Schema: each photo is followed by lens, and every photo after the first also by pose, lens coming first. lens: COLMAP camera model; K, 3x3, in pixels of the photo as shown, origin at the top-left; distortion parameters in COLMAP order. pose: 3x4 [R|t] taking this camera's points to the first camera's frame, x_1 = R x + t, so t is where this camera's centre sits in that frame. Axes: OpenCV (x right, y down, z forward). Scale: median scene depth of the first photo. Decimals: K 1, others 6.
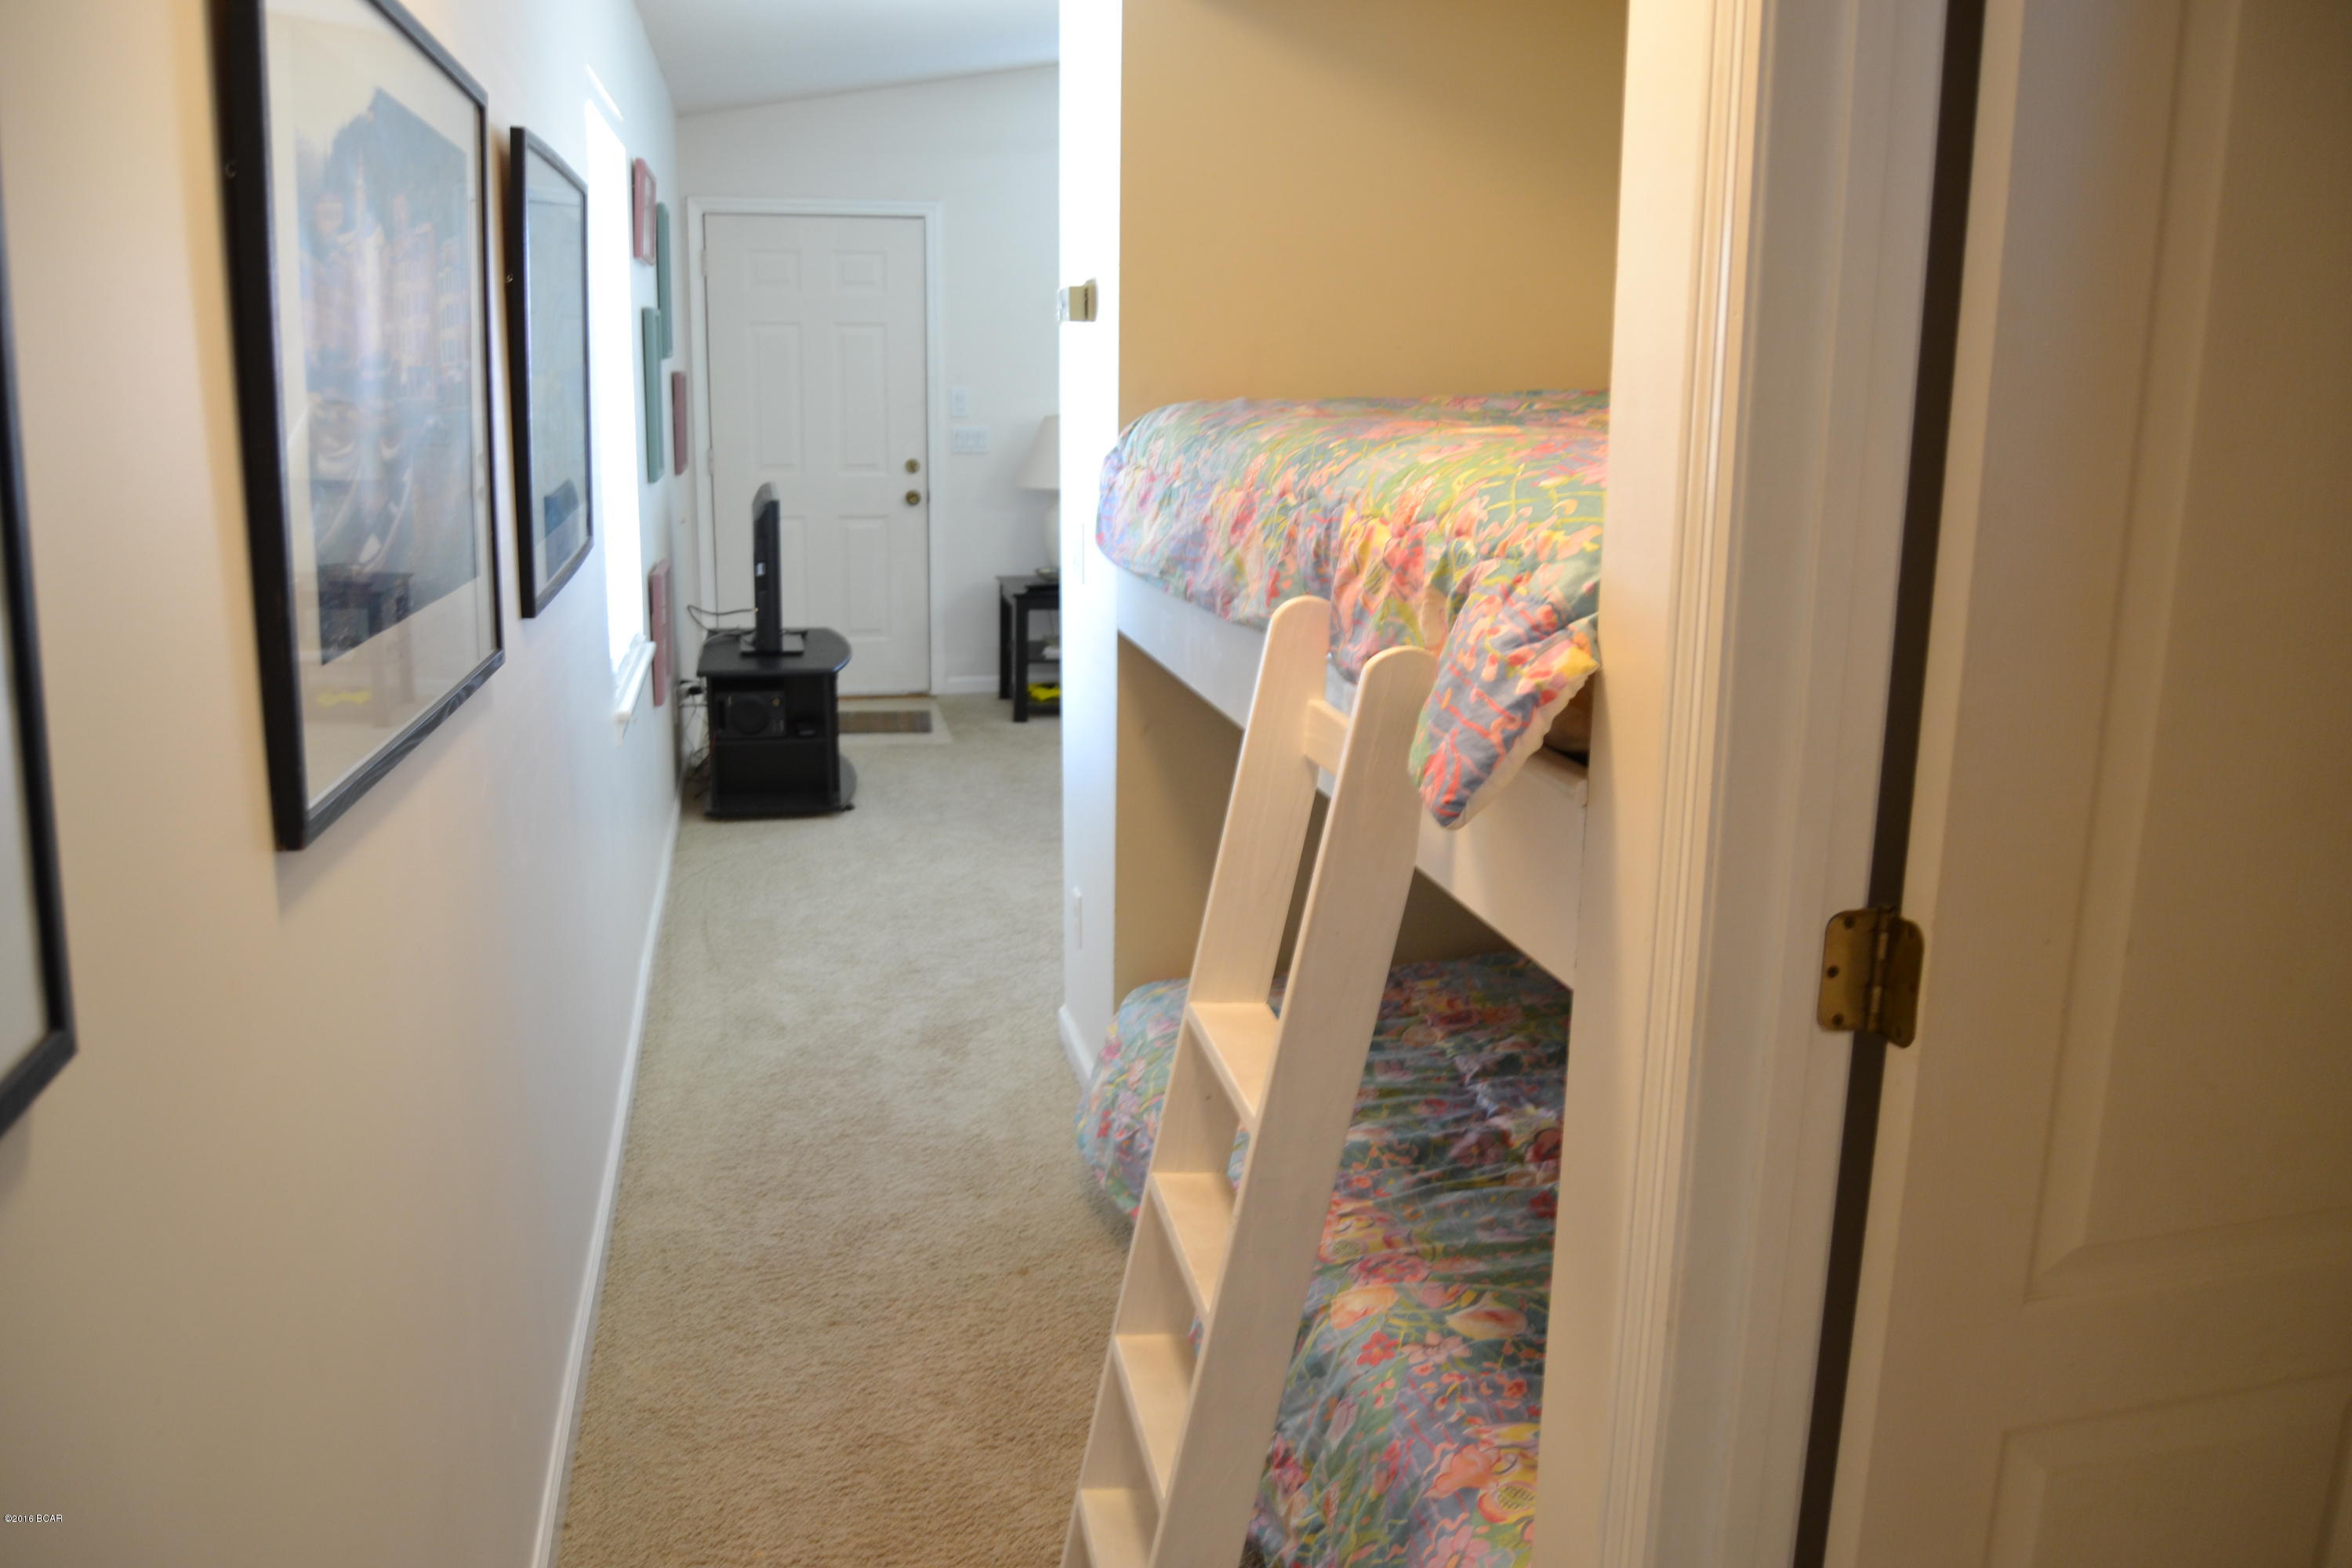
lens RADIAL K [[1864.5, 0, 1182.2], [0, 1864.5, 798.1], [0, 0, 1]] dist [-0.100196, 0.044834]
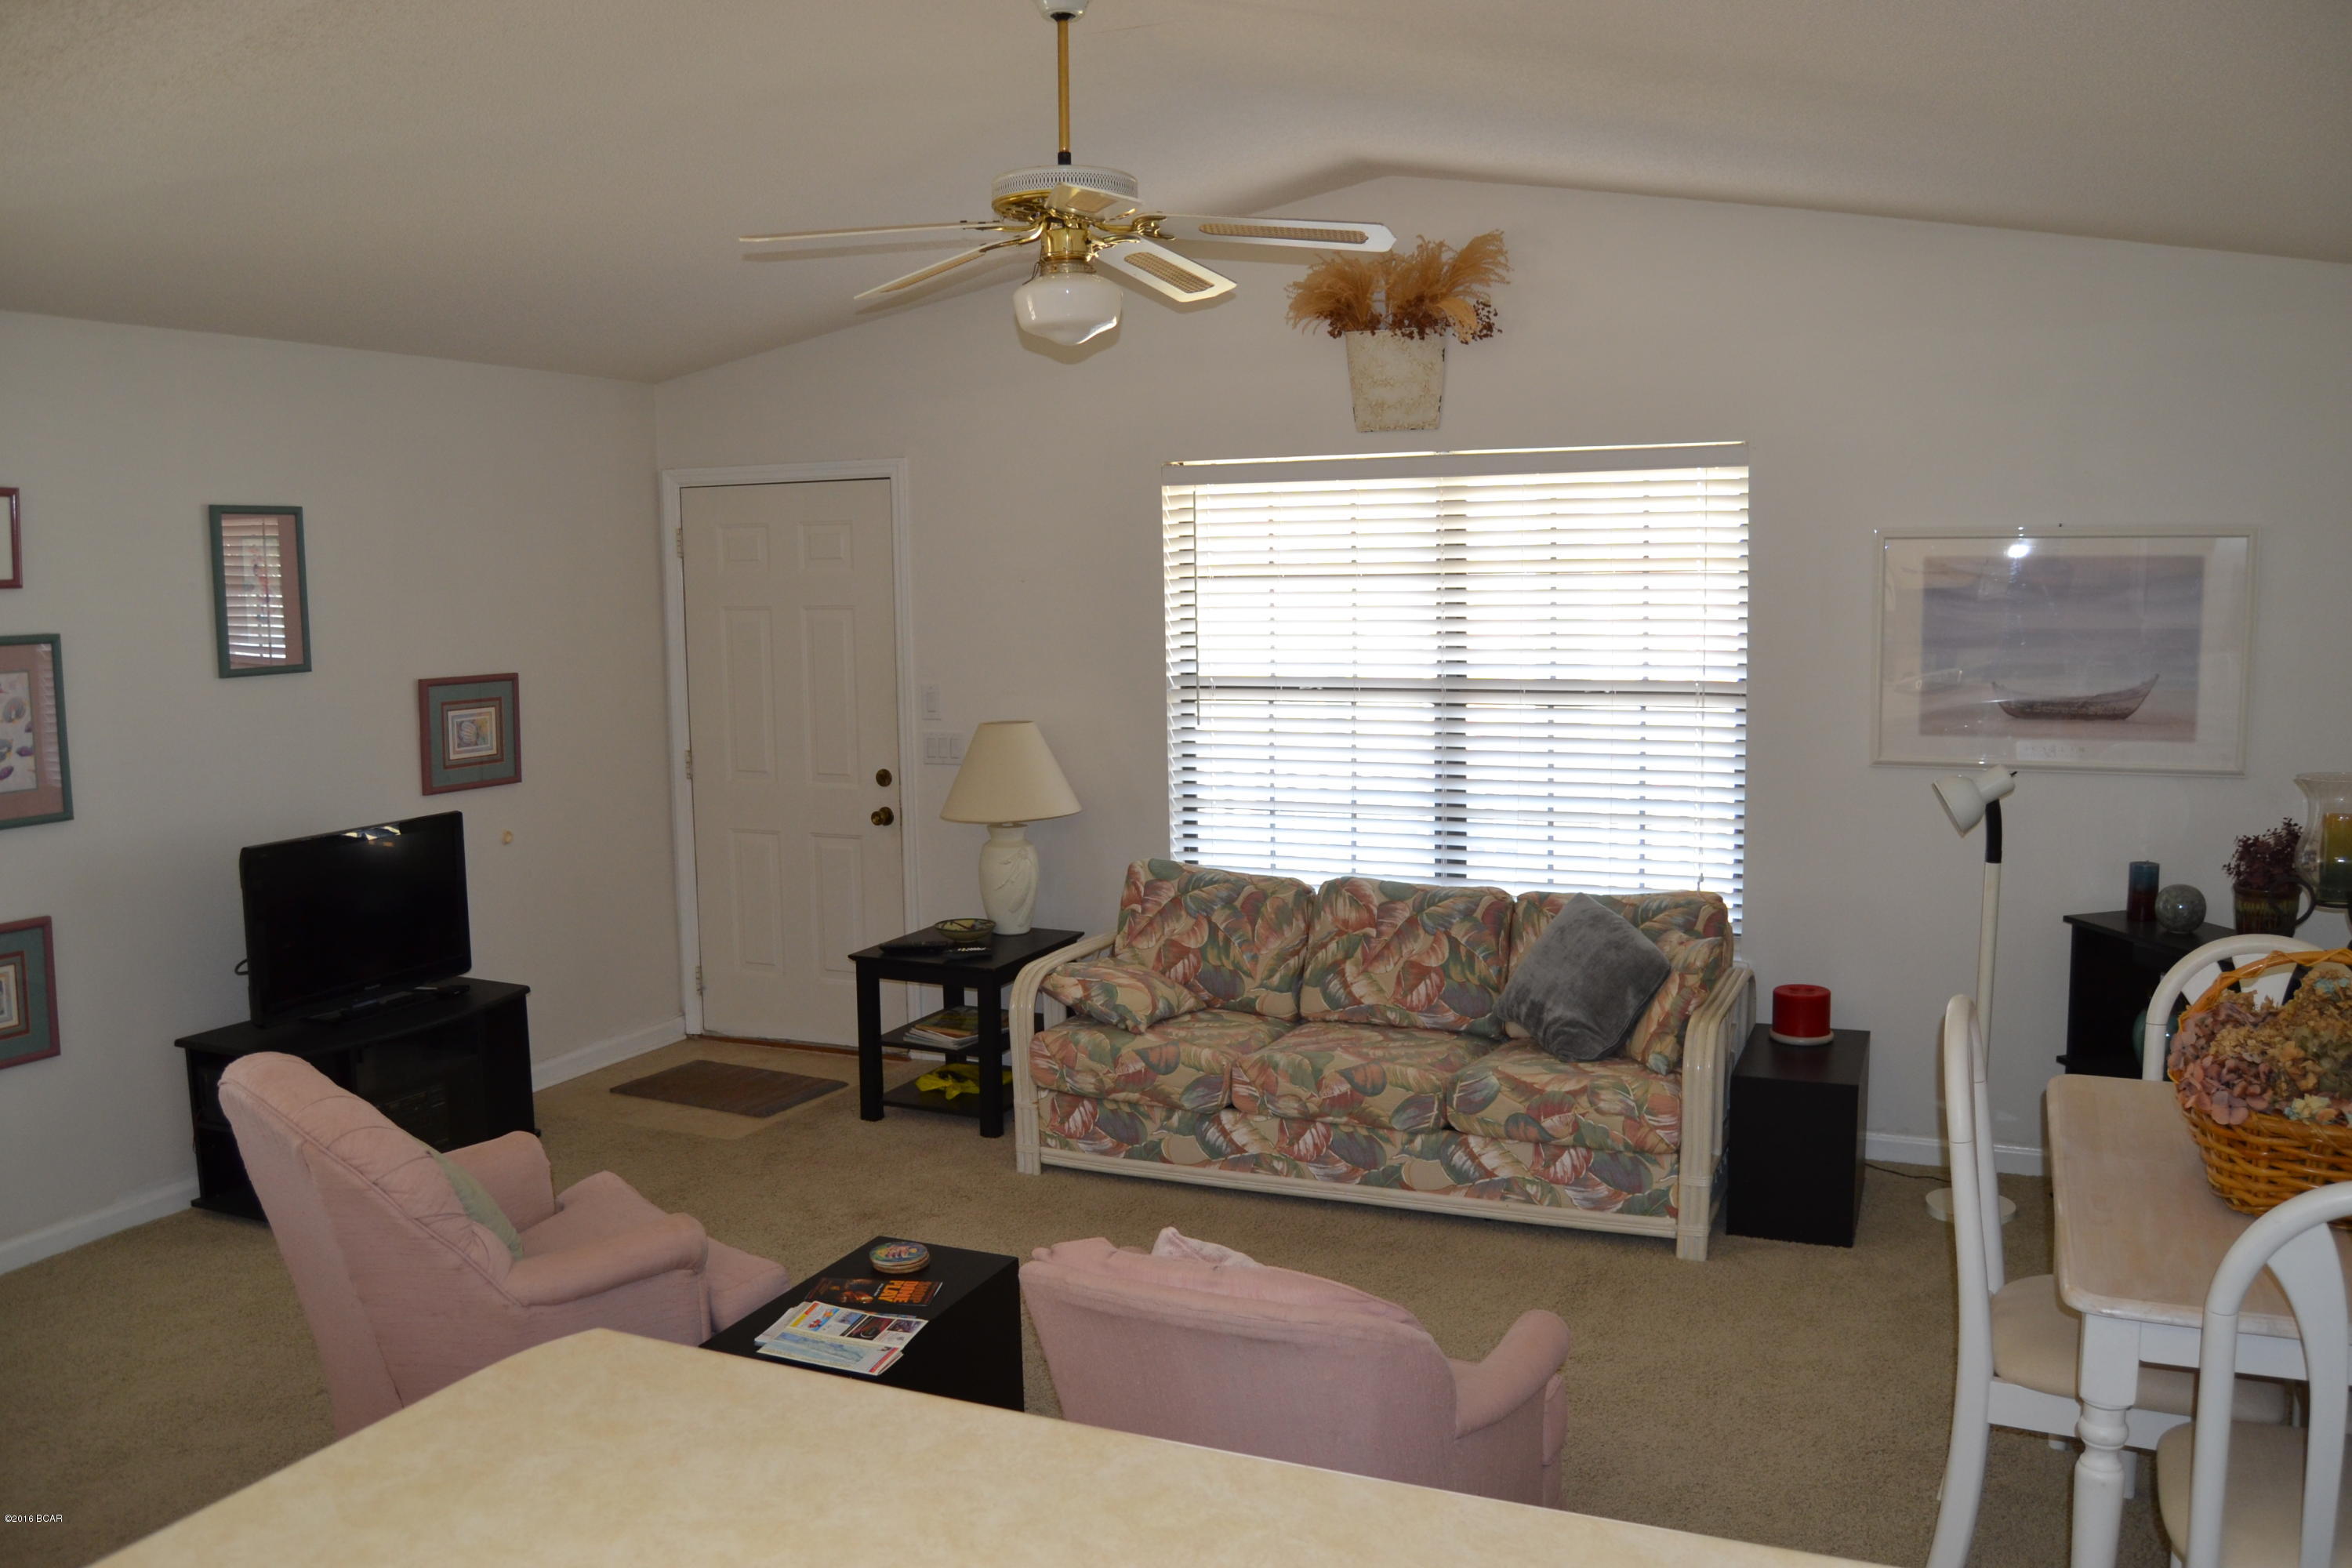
lens RADIAL K [[1864.5, 0, 1182.2], [0, 1864.5, 798.1], [0, 0, 1]] dist [-0.100196, 0.044834]
pose [[0.805868, 0.044405, -0.590427, 0.451639], [-0.112867, 0.990420, -0.079562, -0.122156], [0.581238, 0.130756, 0.803160, 0.429192]]
